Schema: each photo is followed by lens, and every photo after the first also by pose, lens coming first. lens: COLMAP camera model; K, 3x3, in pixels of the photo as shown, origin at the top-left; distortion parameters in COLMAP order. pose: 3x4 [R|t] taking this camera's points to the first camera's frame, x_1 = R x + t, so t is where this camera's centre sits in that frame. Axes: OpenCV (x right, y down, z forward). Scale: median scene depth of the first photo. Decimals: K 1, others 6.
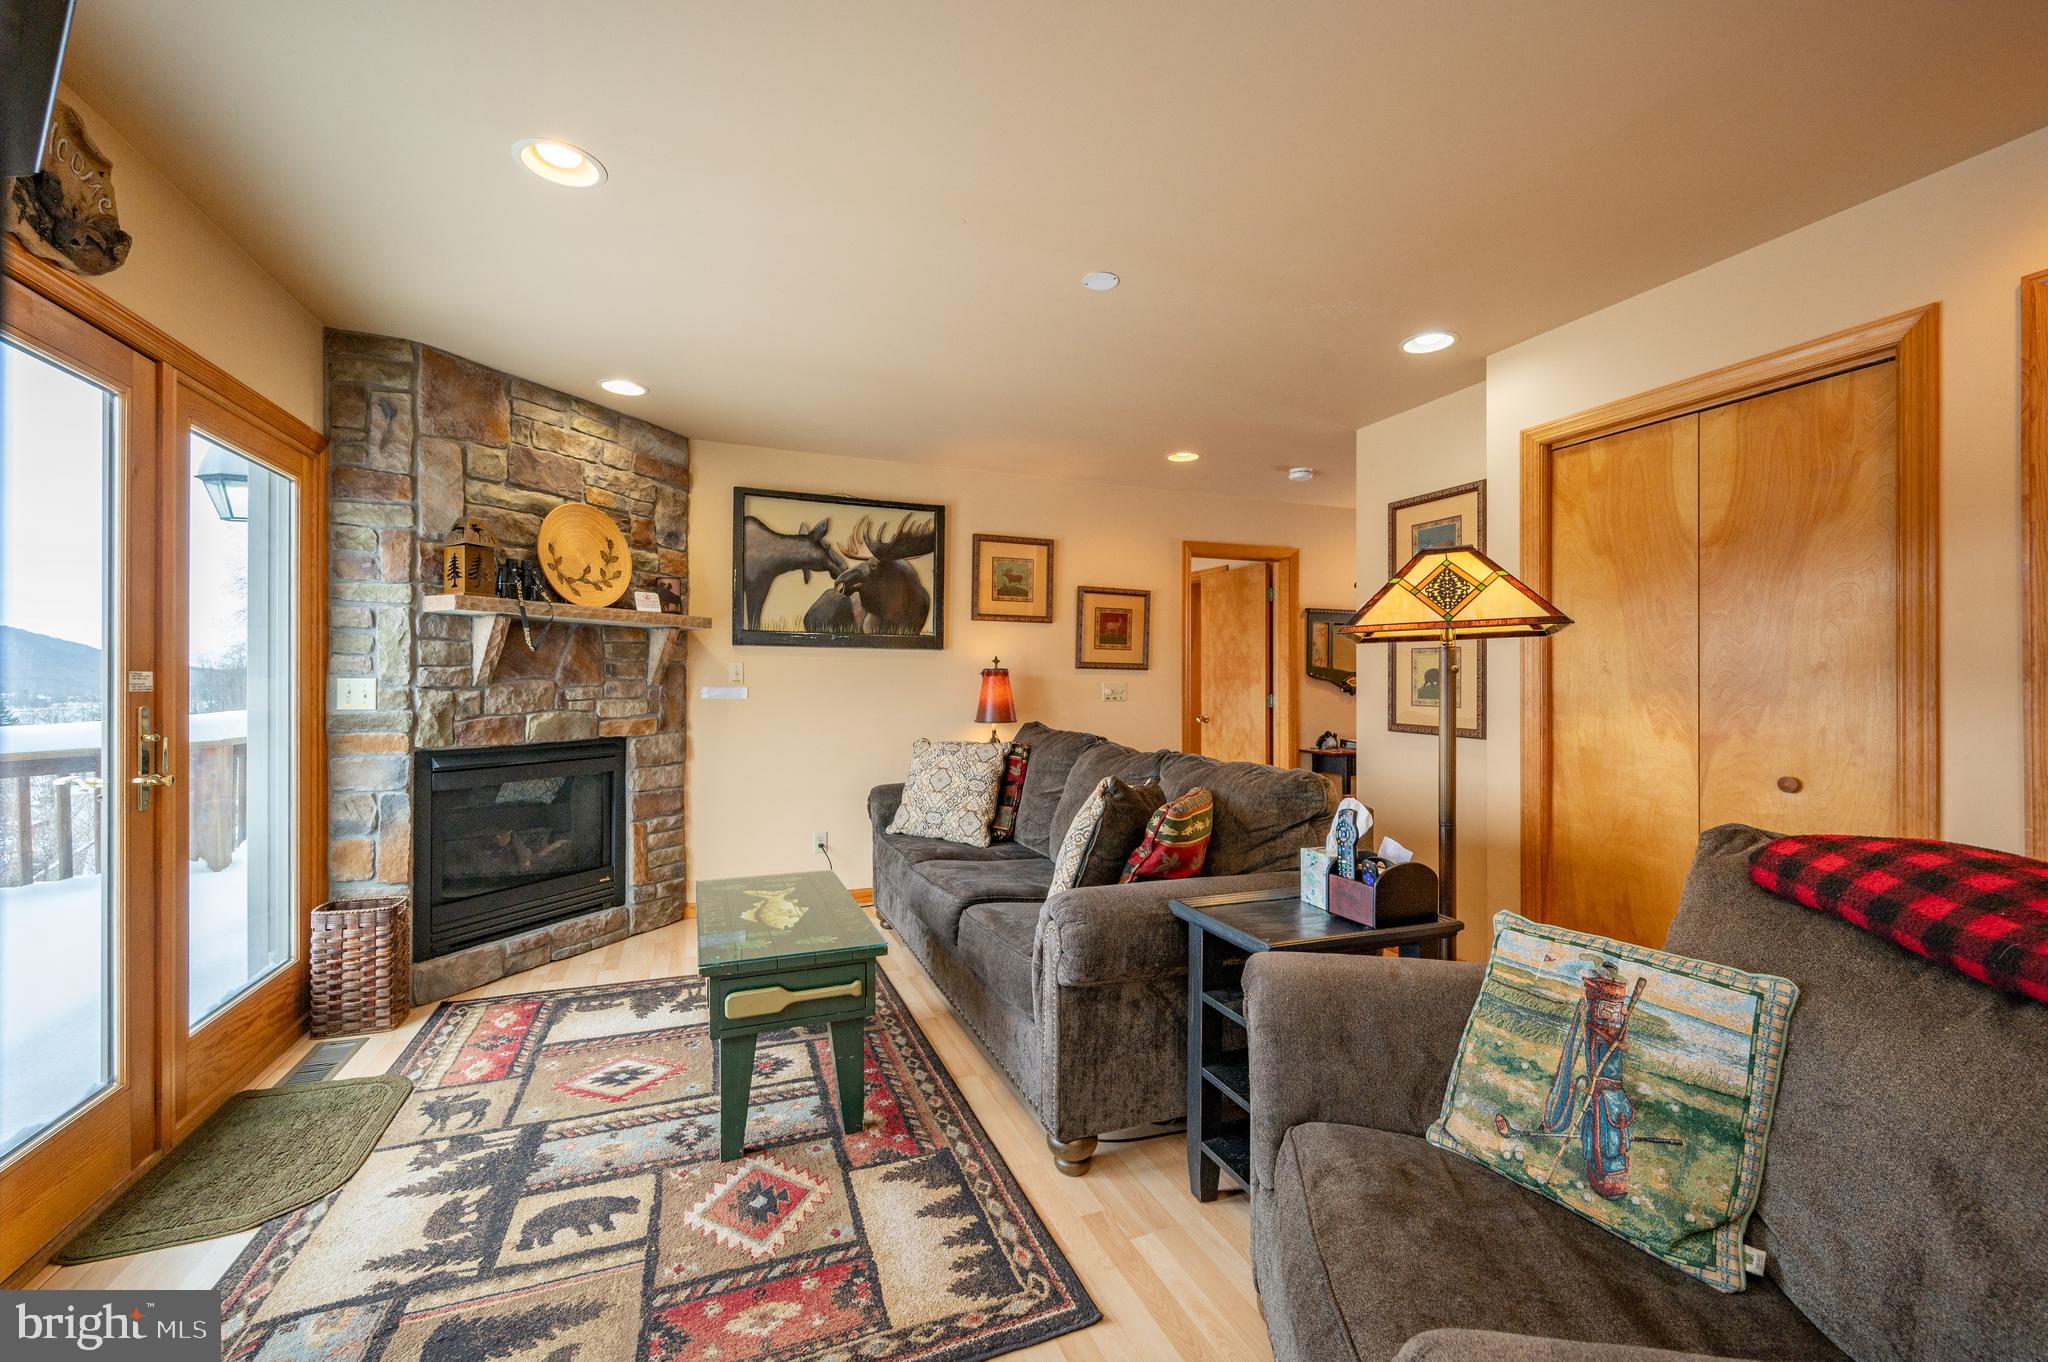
lens RADIAL K [[815.9, 0, 1027.9], [0, 815.9, 686.0], [0, 0, 1]] dist [-0.004115, 0.002178]
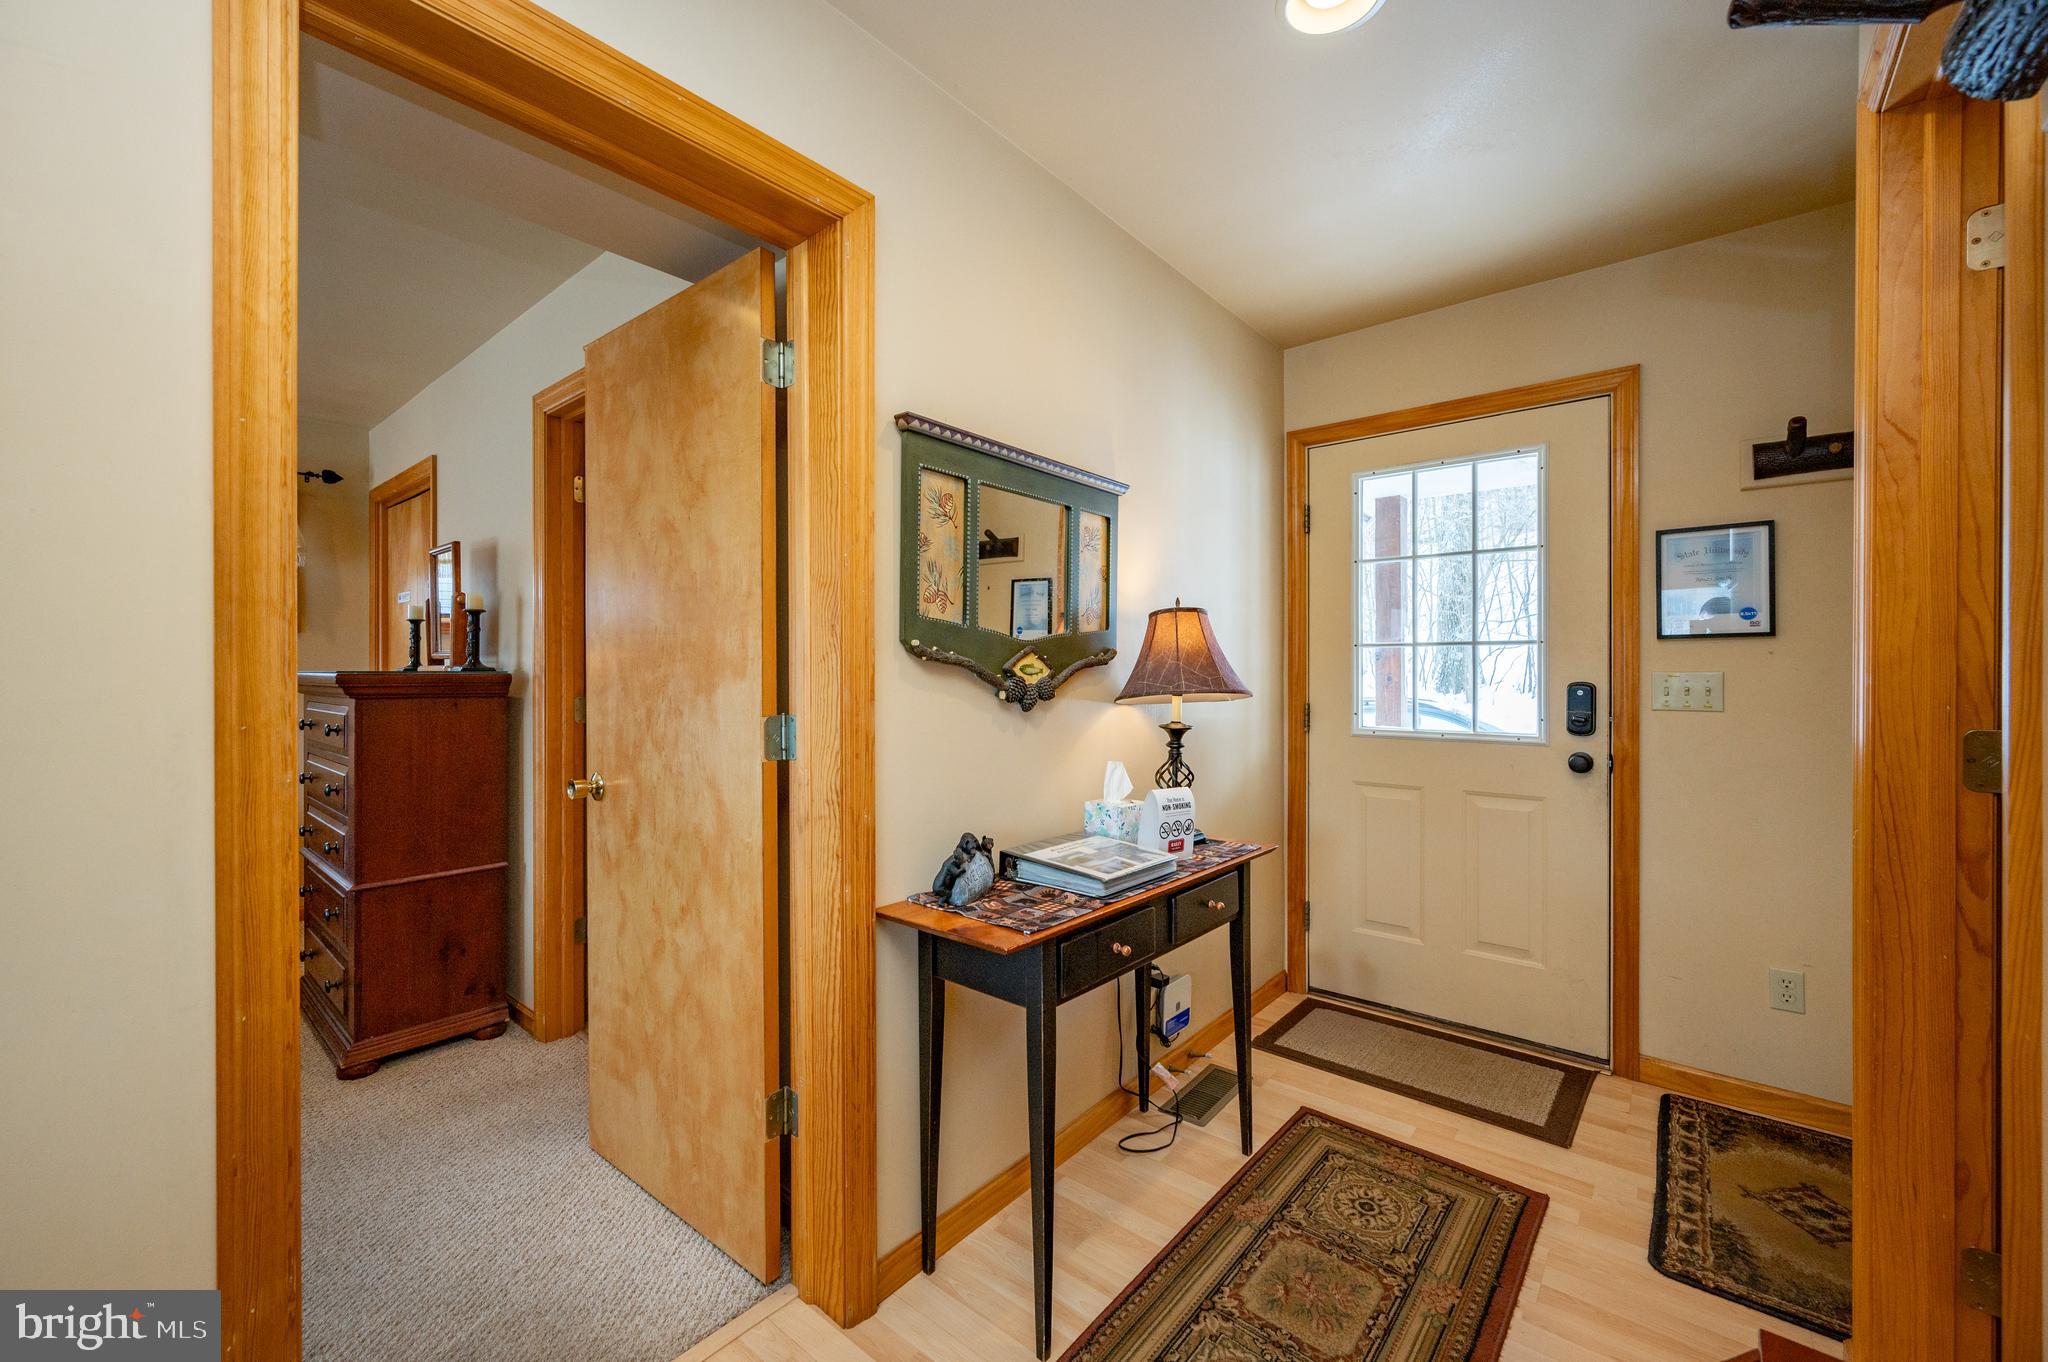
lens RADIAL K [[815.9, 0, 1021.6], [0, 815.9, 678.5], [0, 0, 1]] dist [-0.004115, 0.002178]
pose [[0.885053, 0.000798, 0.465489, 0.244909], [-0.000559, 1.000000, -0.000651, -0.002774], [-0.465489, 0.000316, 0.885054, 0.721737]]
